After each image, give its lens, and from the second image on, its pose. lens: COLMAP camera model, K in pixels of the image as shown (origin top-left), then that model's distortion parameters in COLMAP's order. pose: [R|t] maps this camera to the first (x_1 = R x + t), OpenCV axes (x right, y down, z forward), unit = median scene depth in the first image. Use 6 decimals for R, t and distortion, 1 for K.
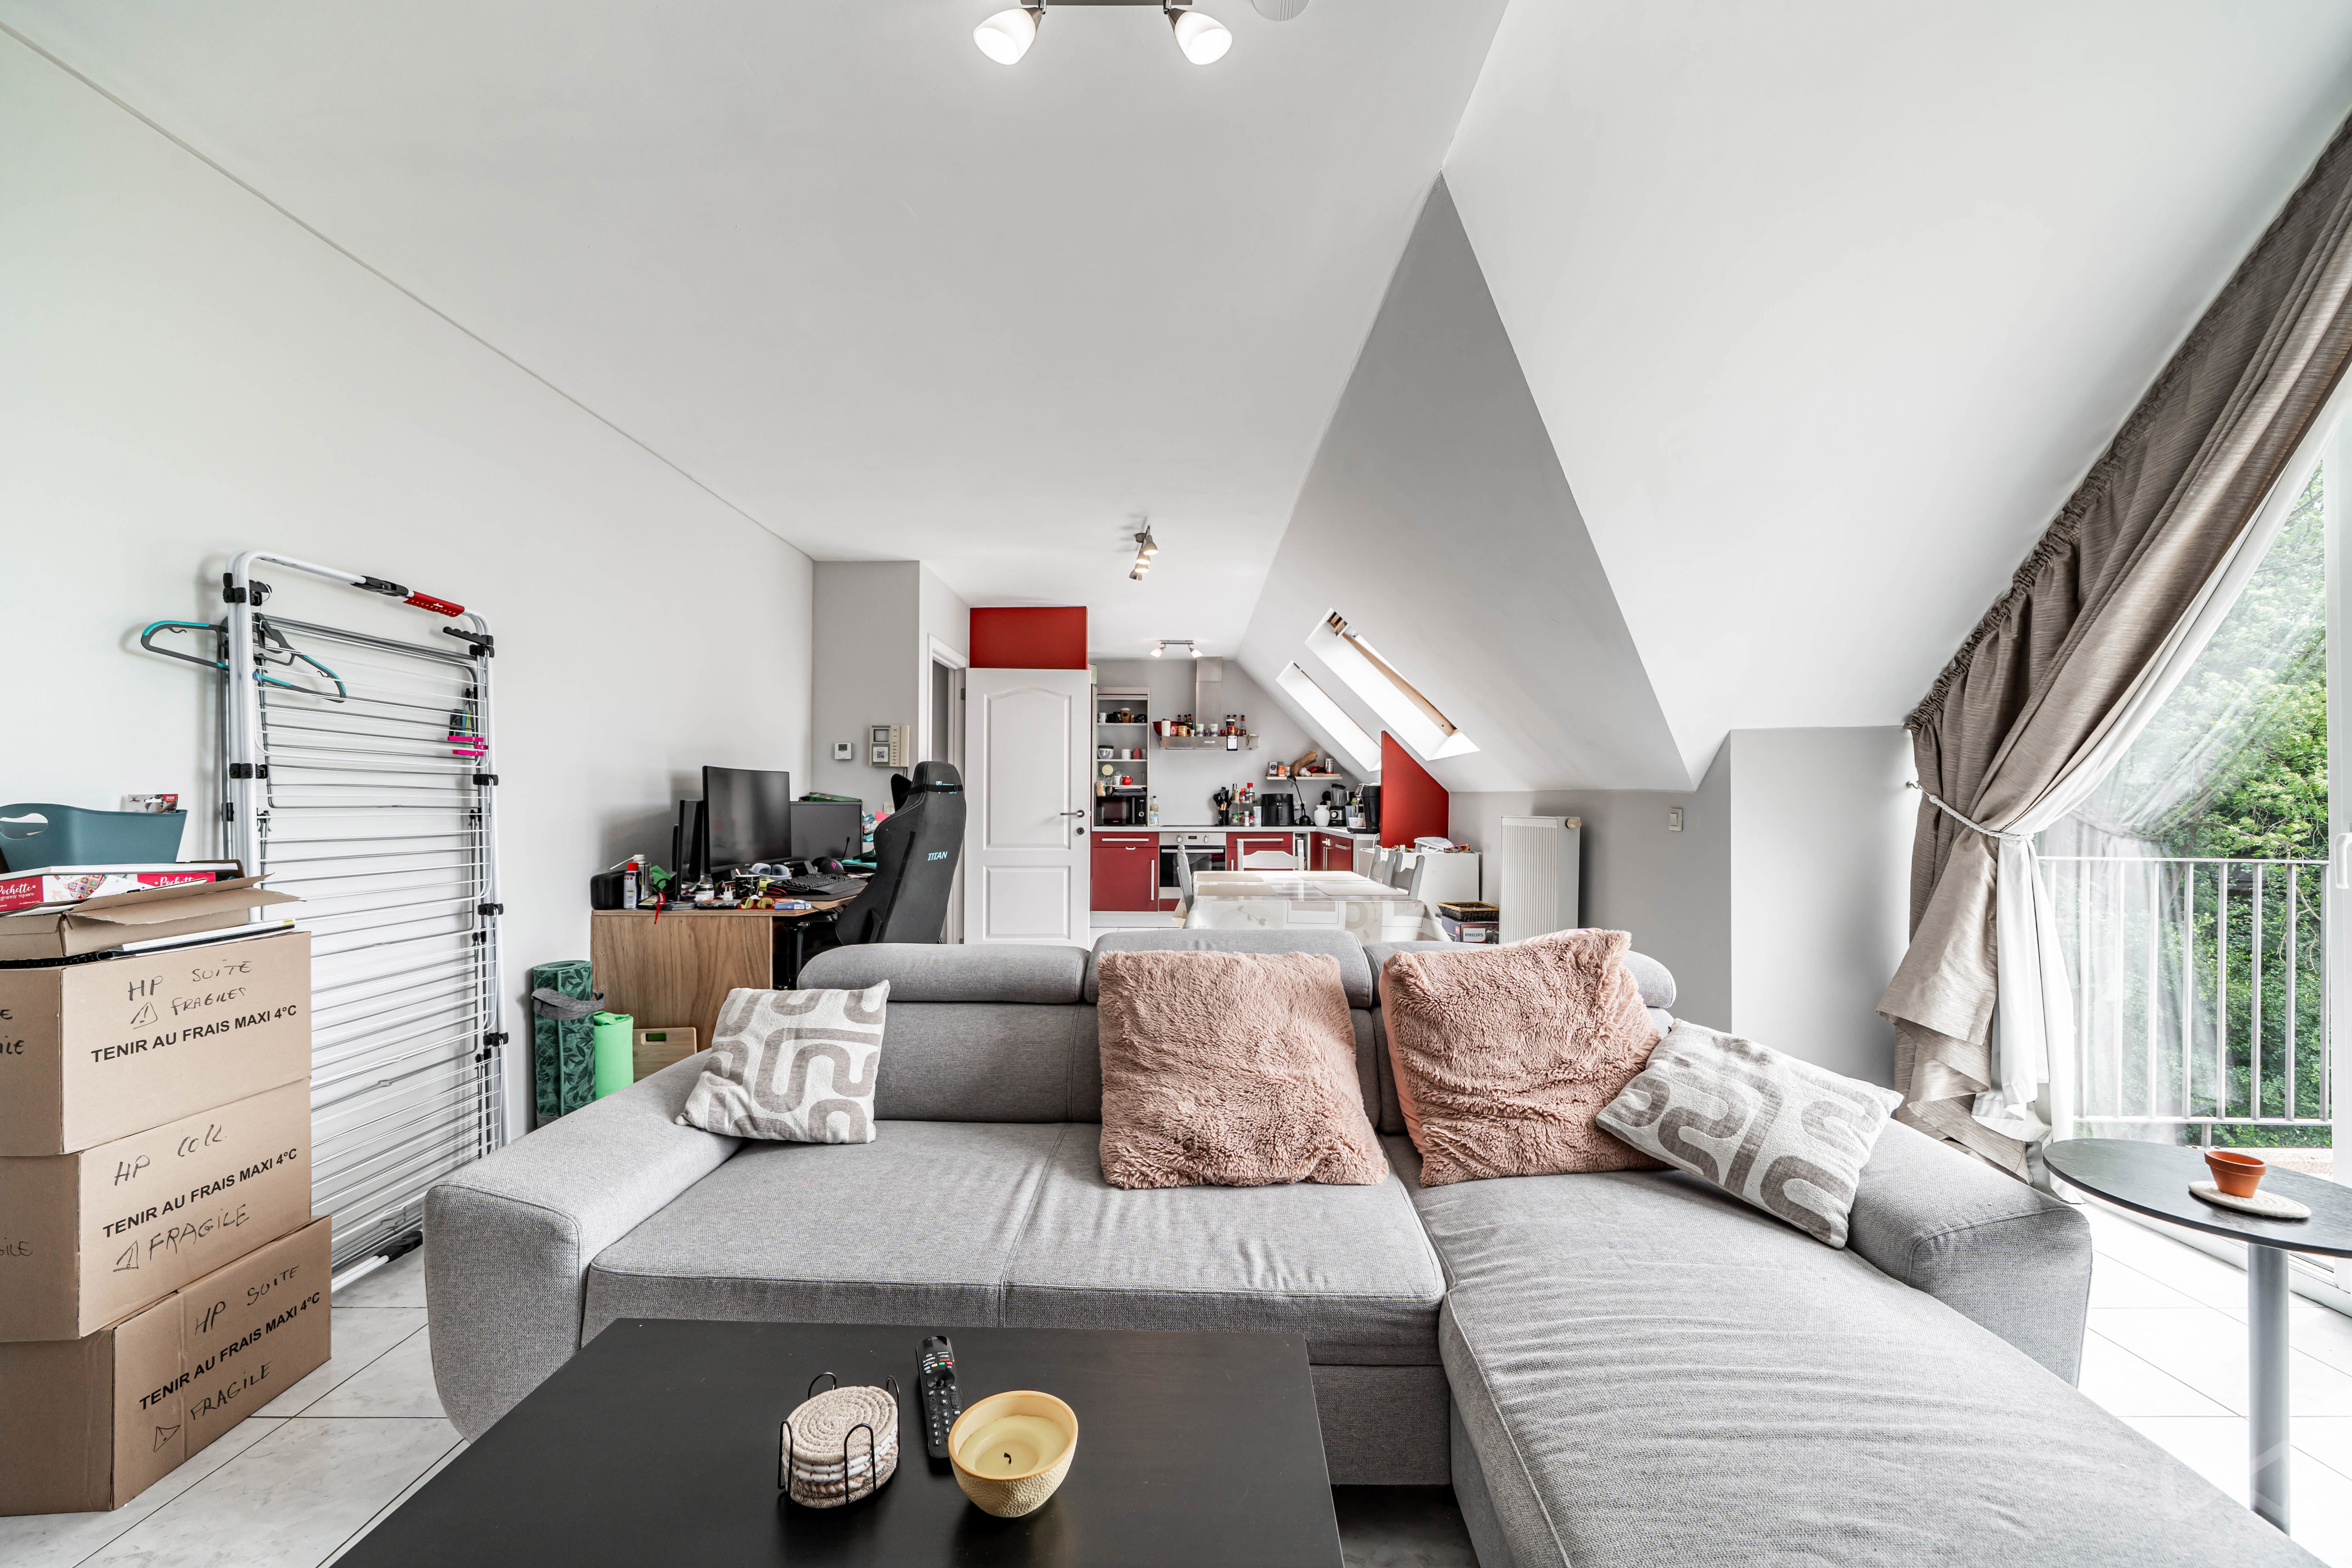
lens RADIAL K [[857.3, 0, 1163.1], [0, 857.3, 794.8], [0, 0, 1]] dist [0.000132, 0.000000]
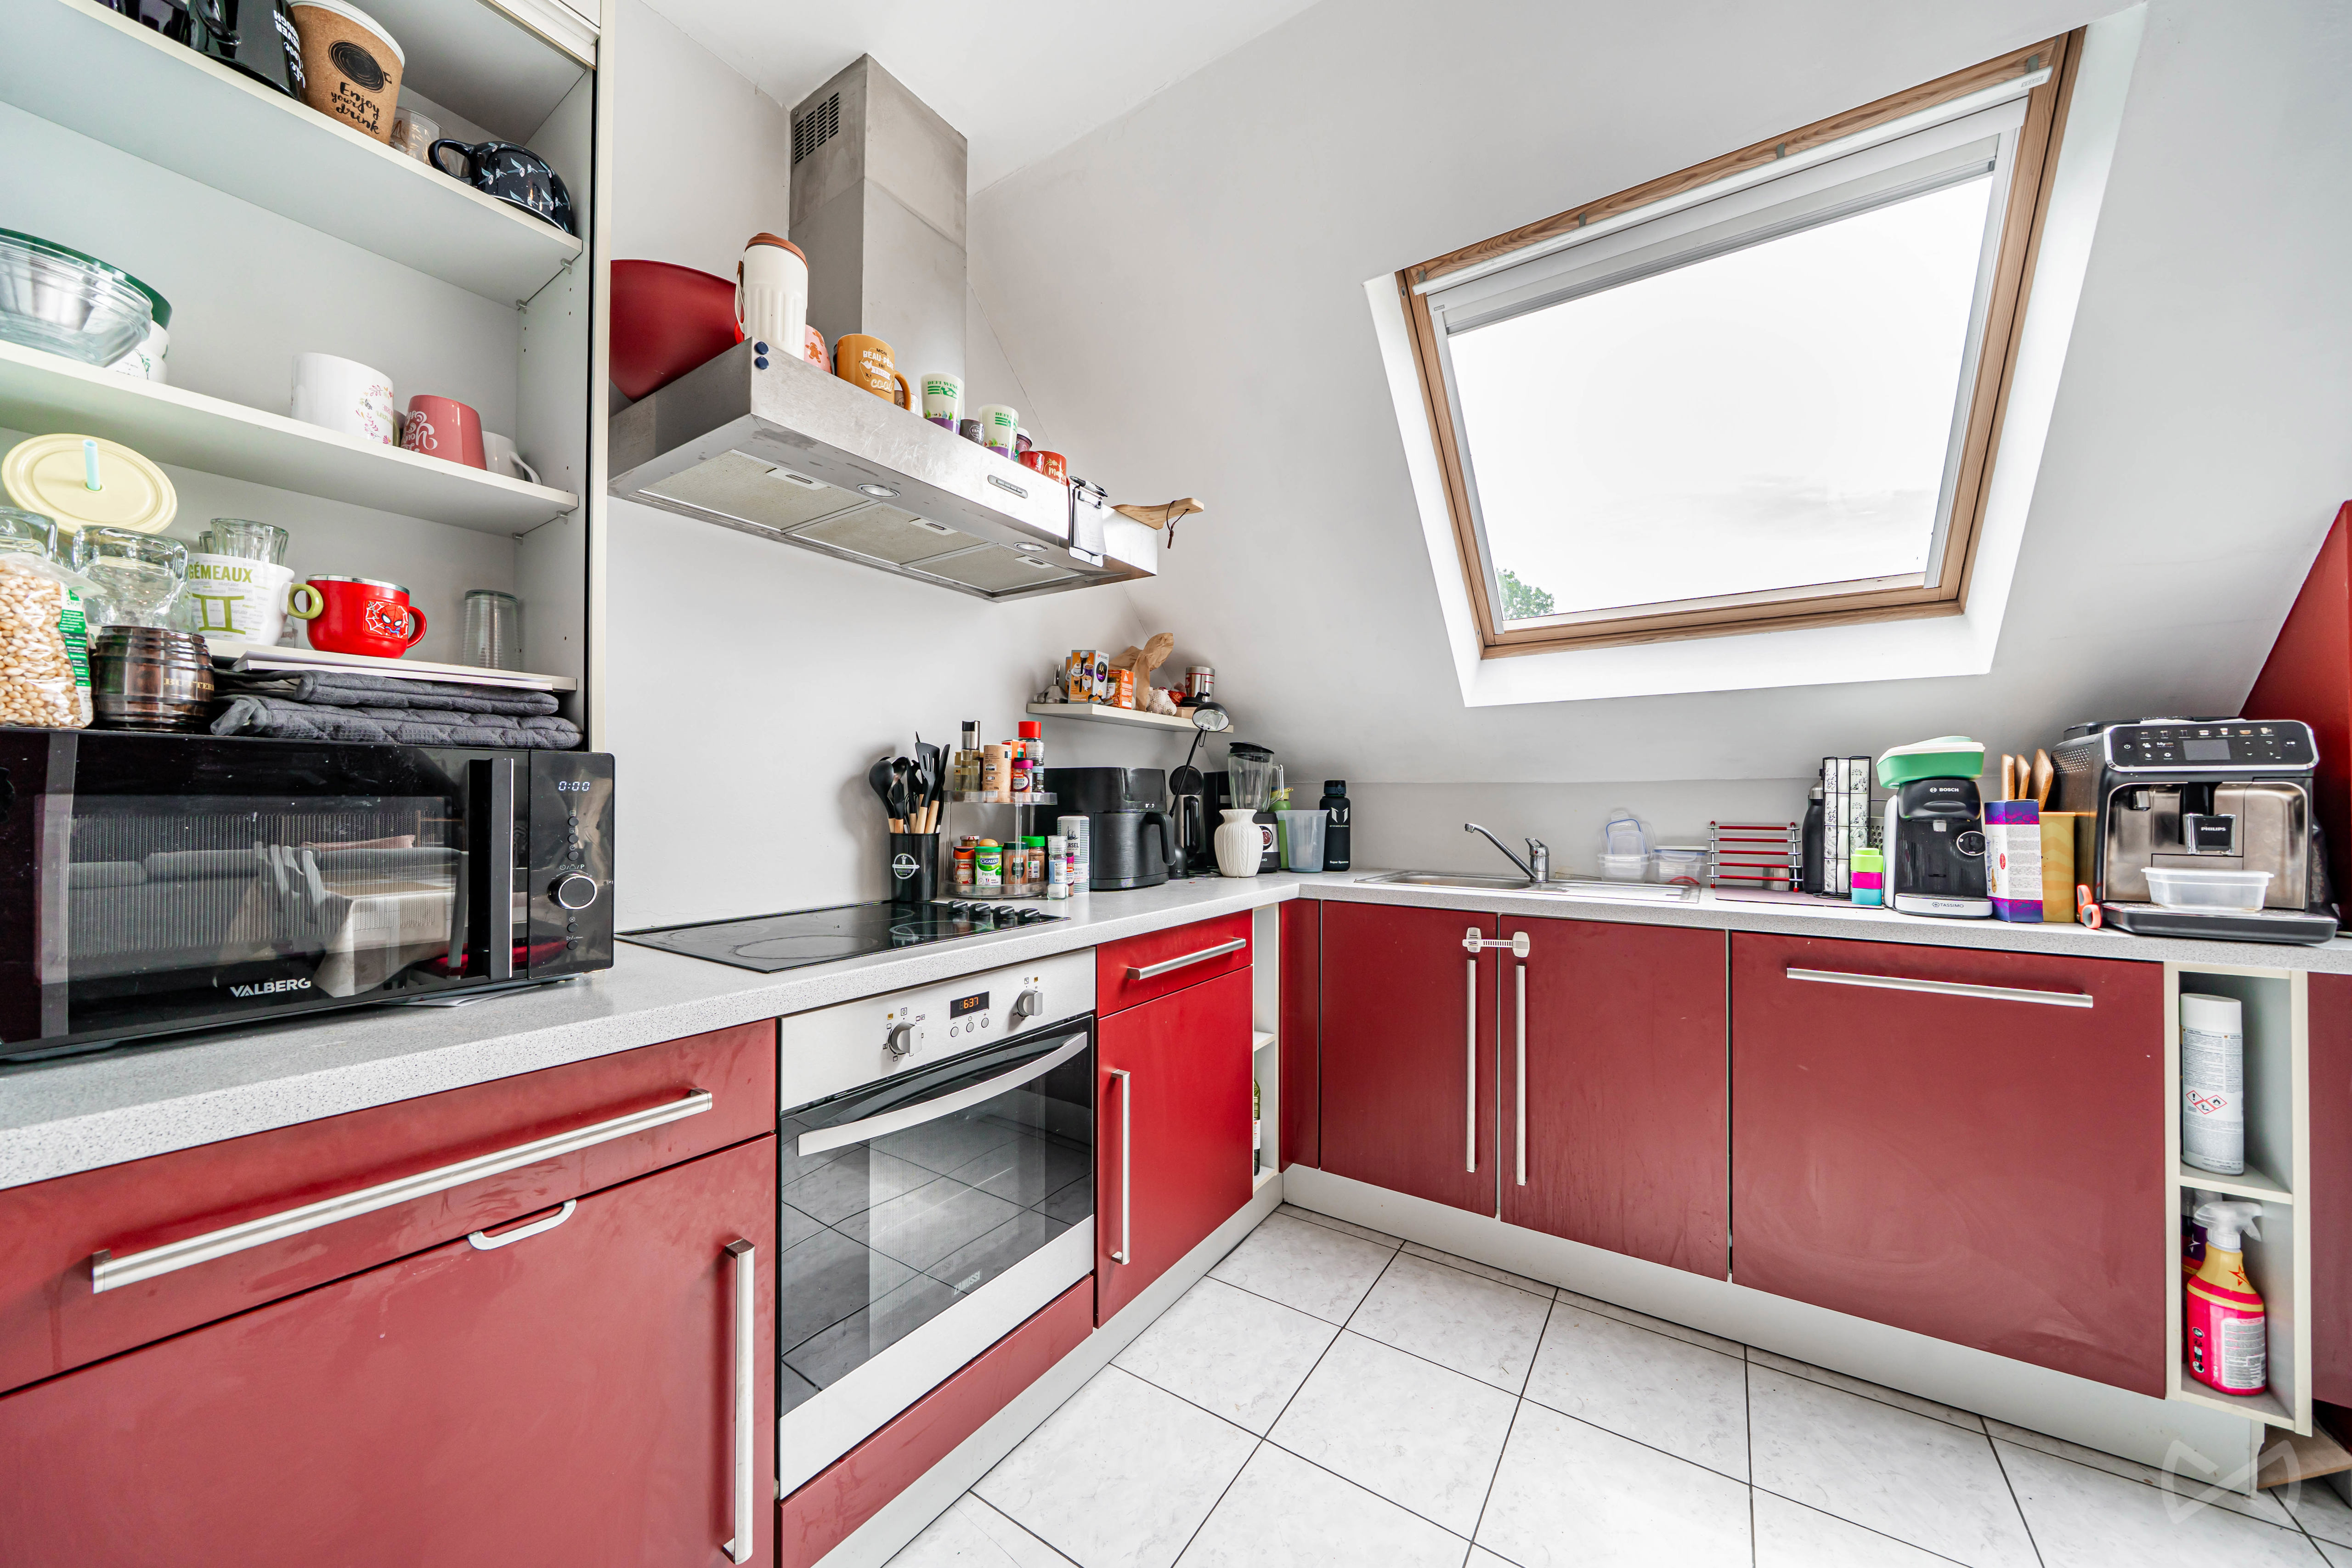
lens RADIAL K [[811.0, 0, 1186.4], [0, 811.0, 791.2], [0, 0, 1]] dist [-0.002335, -0.000051]
pose [[0.535162, 0.009378, 0.844697, -0.076464], [-0.012166, 0.999920, -0.003394, 0.006336], [-0.844662, -0.008460, 0.535233, 0.843829]]
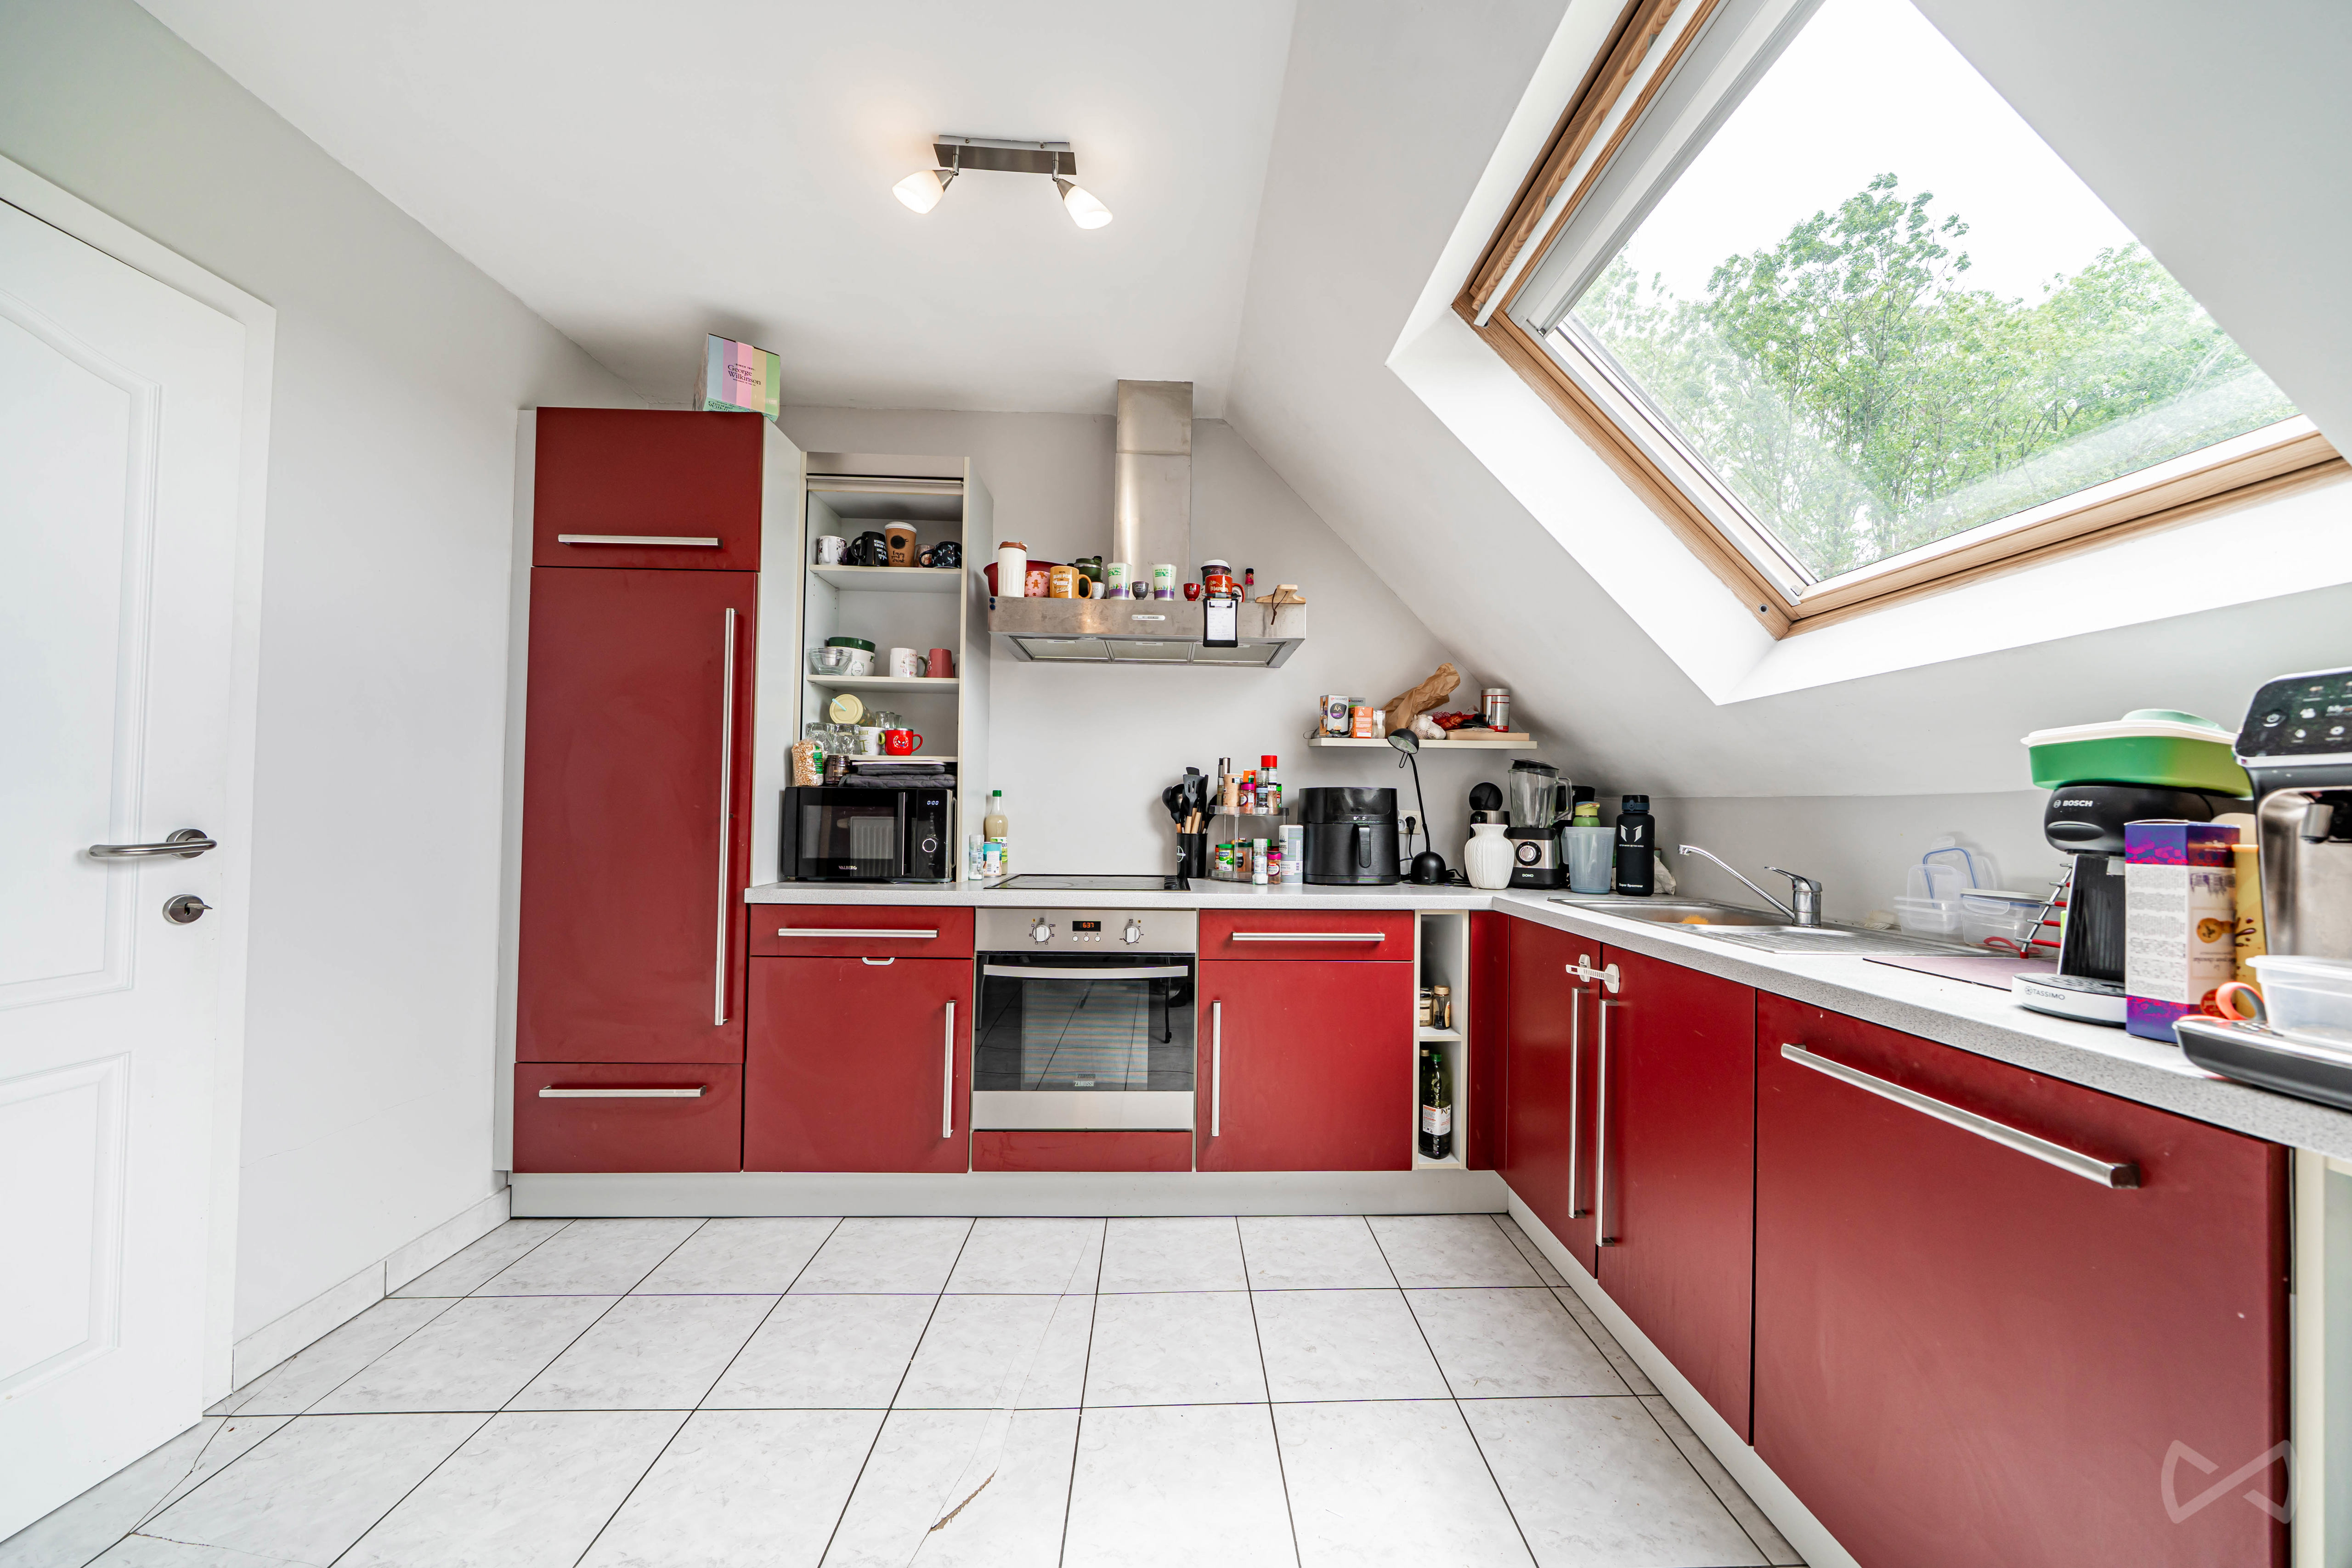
lens RADIAL K [[811.0, 0, 1191.4], [0, 811.0, 793.3], [0, 0, 1]] dist [-0.002335, -0.000051]
pose [[0.998333, 0.014542, 0.055862, 0.052763], [-0.014014, 0.999854, -0.009819, 0.004619], [-0.055996, 0.009019, 0.998390, 0.684660]]
